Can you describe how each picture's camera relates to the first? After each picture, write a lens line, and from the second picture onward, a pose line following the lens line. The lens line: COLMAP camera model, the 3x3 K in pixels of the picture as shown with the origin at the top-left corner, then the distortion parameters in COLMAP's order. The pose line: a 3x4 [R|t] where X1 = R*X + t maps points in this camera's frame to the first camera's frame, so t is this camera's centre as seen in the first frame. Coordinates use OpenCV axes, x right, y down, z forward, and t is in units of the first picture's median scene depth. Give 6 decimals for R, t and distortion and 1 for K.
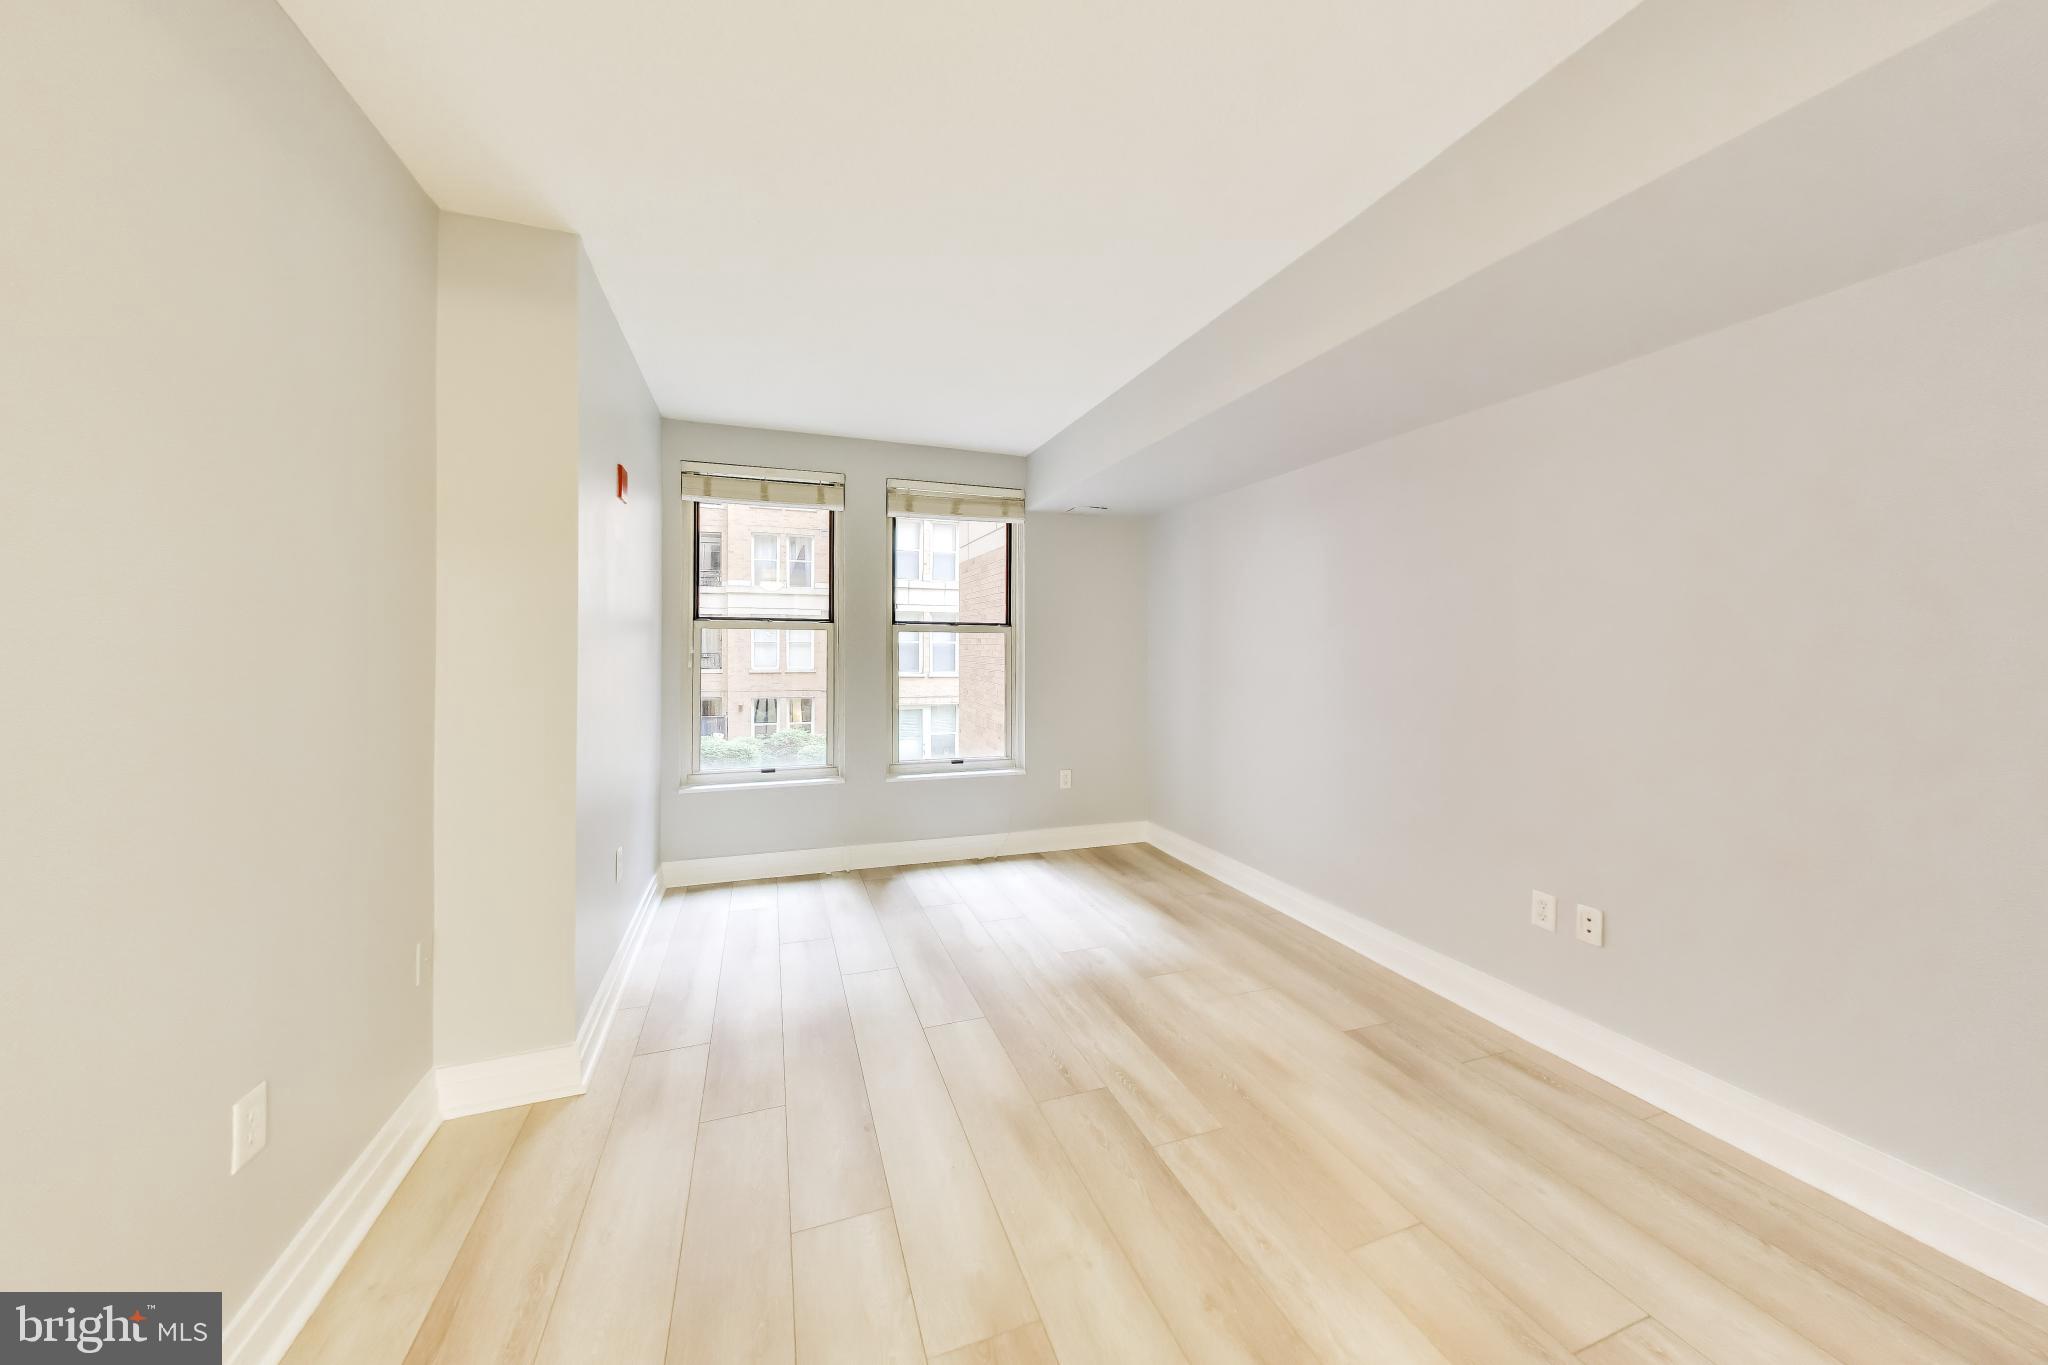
lens RADIAL K [[689.8, 0, 1021.4], [0, 689.8, 646.2], [0, 0, 1]] dist [0.000094, -0.000016]
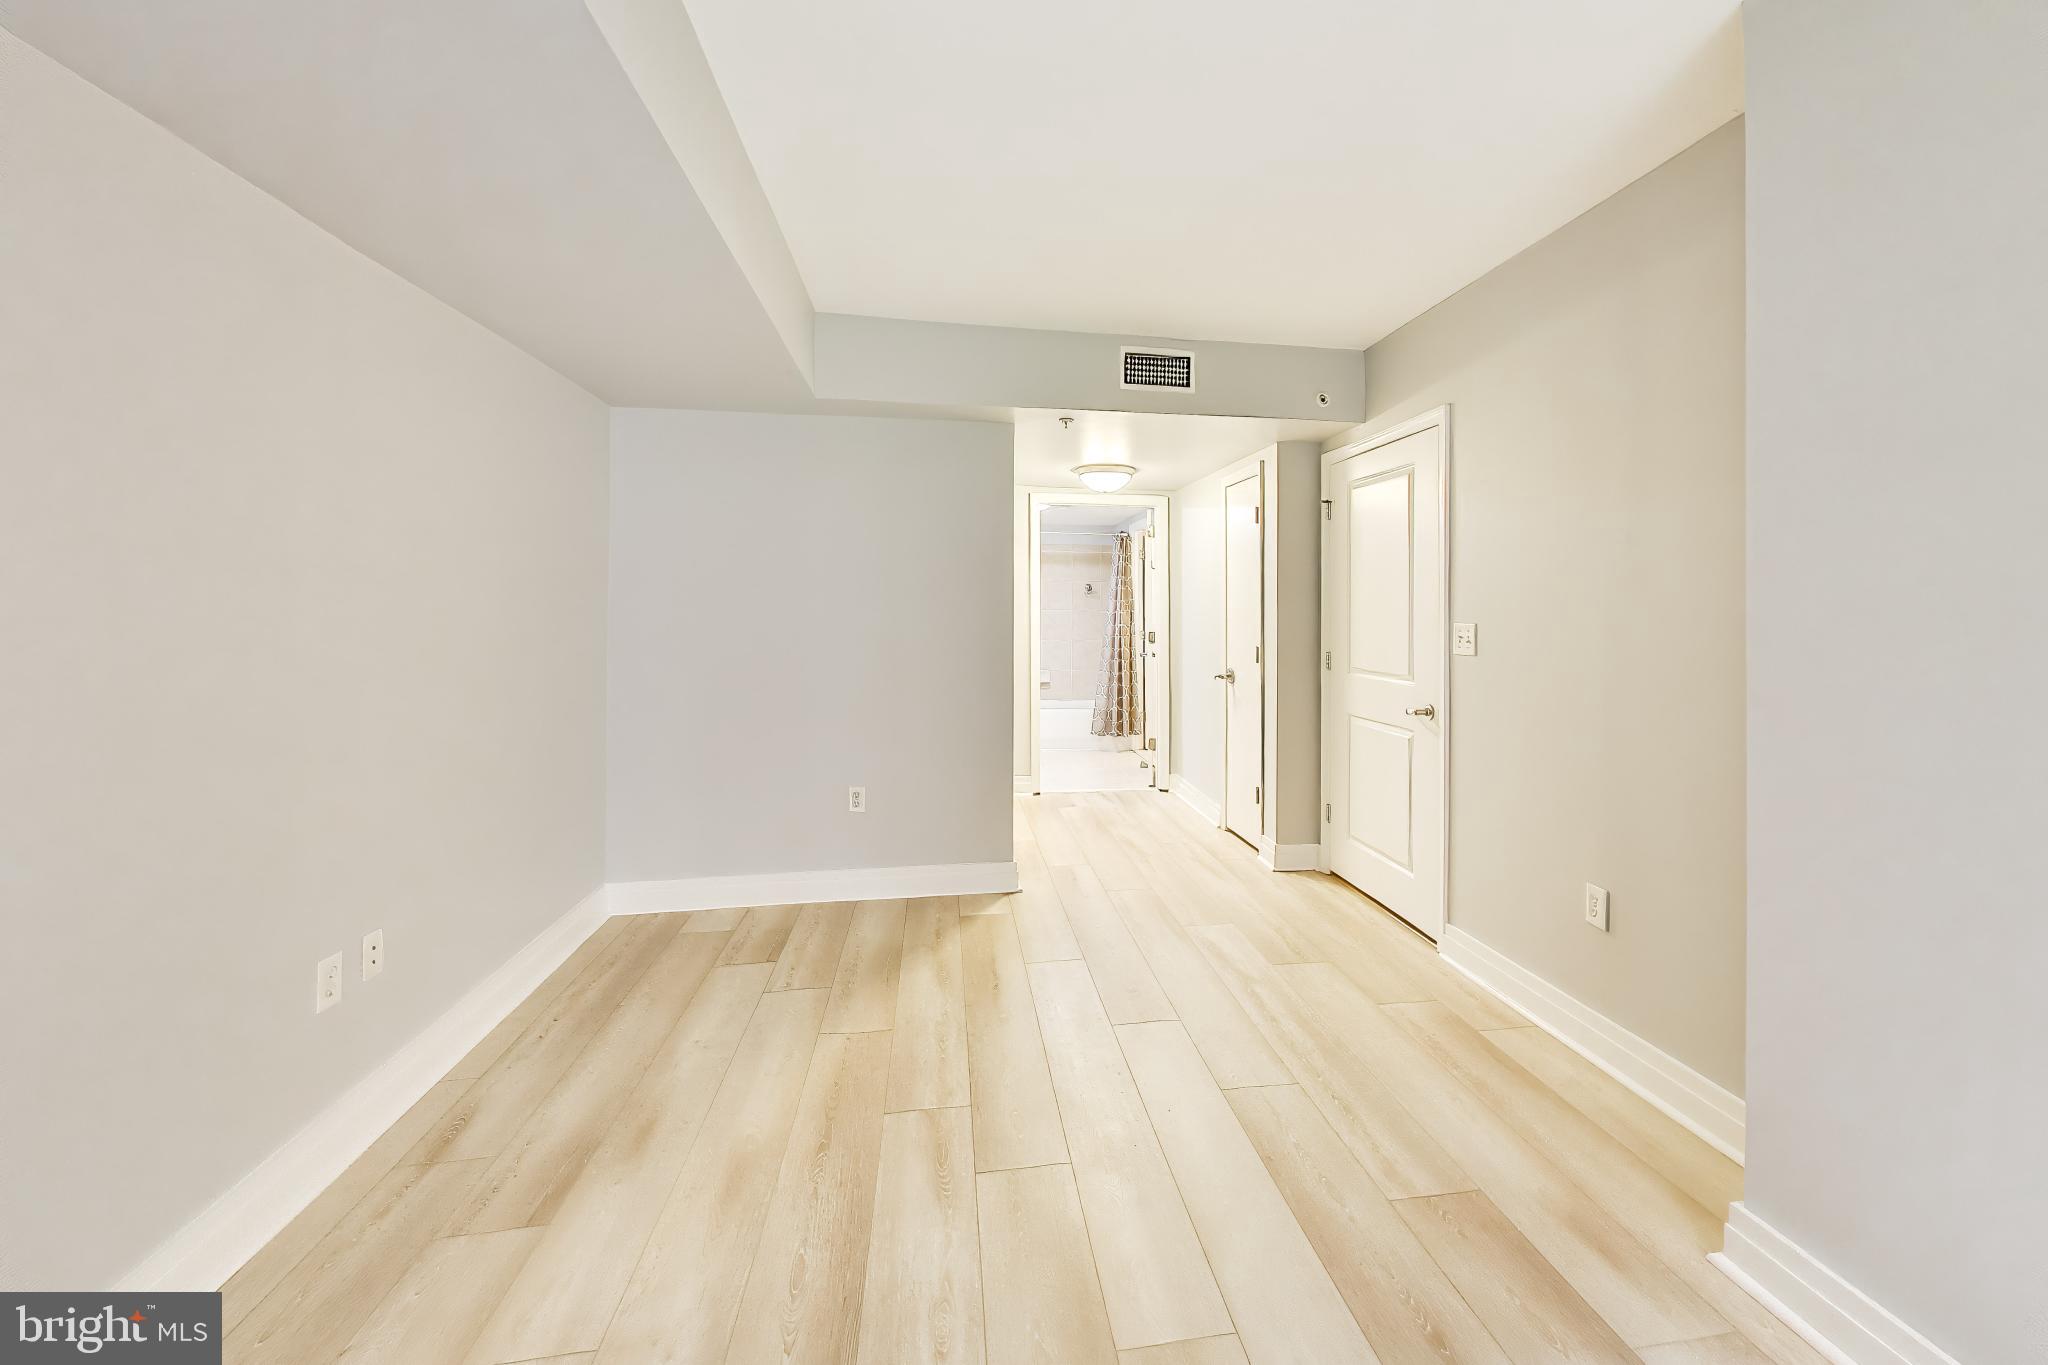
lens RADIAL K [[781.3, 0, 1033.8], [0, 781.3, 603.5], [0, 0, 1]] dist [-0.001922, -0.000359]
pose [[-0.971036, -0.003977, 0.238899, -0.148237], [-0.006975, 0.999907, -0.011705, 0.000737], [-0.238830, -0.013032, -0.970974, 1.826978]]
